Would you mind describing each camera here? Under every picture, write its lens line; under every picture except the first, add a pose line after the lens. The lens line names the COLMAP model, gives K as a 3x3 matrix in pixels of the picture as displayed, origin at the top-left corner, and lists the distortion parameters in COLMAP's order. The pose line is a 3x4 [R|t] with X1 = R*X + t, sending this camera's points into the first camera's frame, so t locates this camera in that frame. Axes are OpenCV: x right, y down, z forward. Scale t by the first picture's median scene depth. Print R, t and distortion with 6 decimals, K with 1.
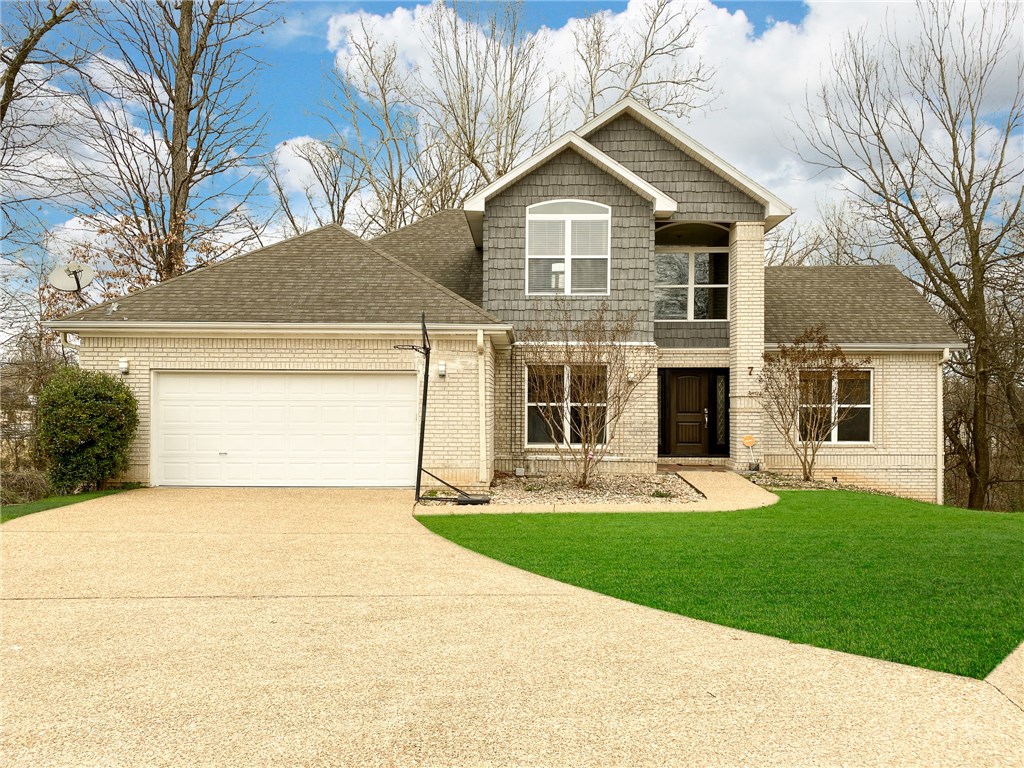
lens RADIAL K [[1940.3, 0, 512.4], [0, 1940.3, 383.3], [0, 0, 1]] dist [-0.016443, 0.000000]
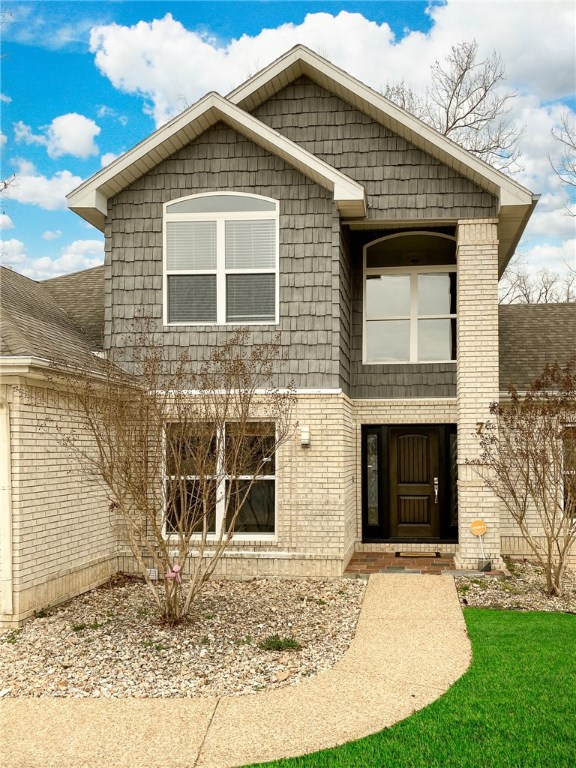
lens RADIAL K [[1455.2, 0, 287.6], [0, 1455.2, 385.6], [0, 0, 1]] dist [-0.016443, 0.000000]
pose [[0.996776, -0.011340, -0.079425, 0.095542], [0.008725, 0.999411, -0.033187, -0.004982], [0.079754, 0.032387, 0.996288, 0.466223]]
